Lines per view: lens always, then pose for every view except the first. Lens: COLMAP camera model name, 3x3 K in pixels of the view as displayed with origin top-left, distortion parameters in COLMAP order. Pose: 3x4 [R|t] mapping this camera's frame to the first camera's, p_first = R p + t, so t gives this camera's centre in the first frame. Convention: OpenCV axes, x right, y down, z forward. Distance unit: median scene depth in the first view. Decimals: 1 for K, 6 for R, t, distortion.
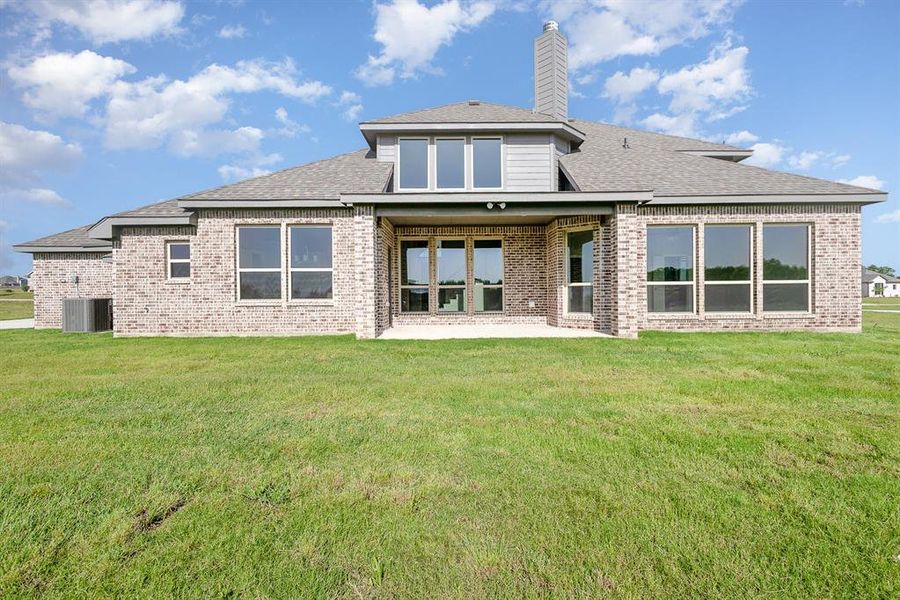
lens RADIAL K [[415.8, 0, 450.7], [0, 415.8, 293.6], [0, 0, 1]] dist [0.004871, 0.000232]
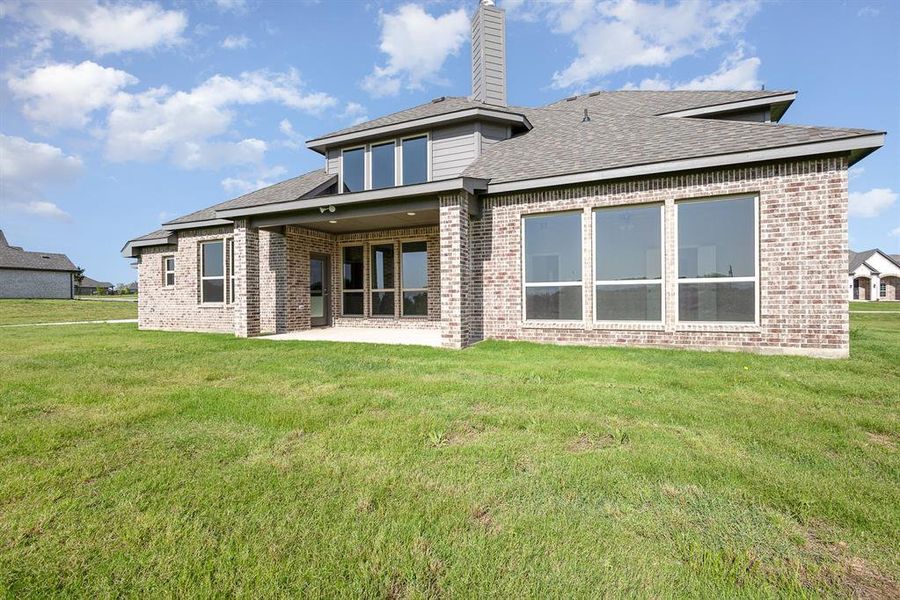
lens RADIAL K [[415.8, 0, 450.7], [0, 415.8, 293.6], [0, 0, 1]] dist [0.004871, 0.000232]
pose [[0.916091, -0.004822, -0.400941, 0.678065], [0.002639, 0.999979, -0.005995, -0.002084], [0.400961, 0.004434, 0.916084, 0.175733]]
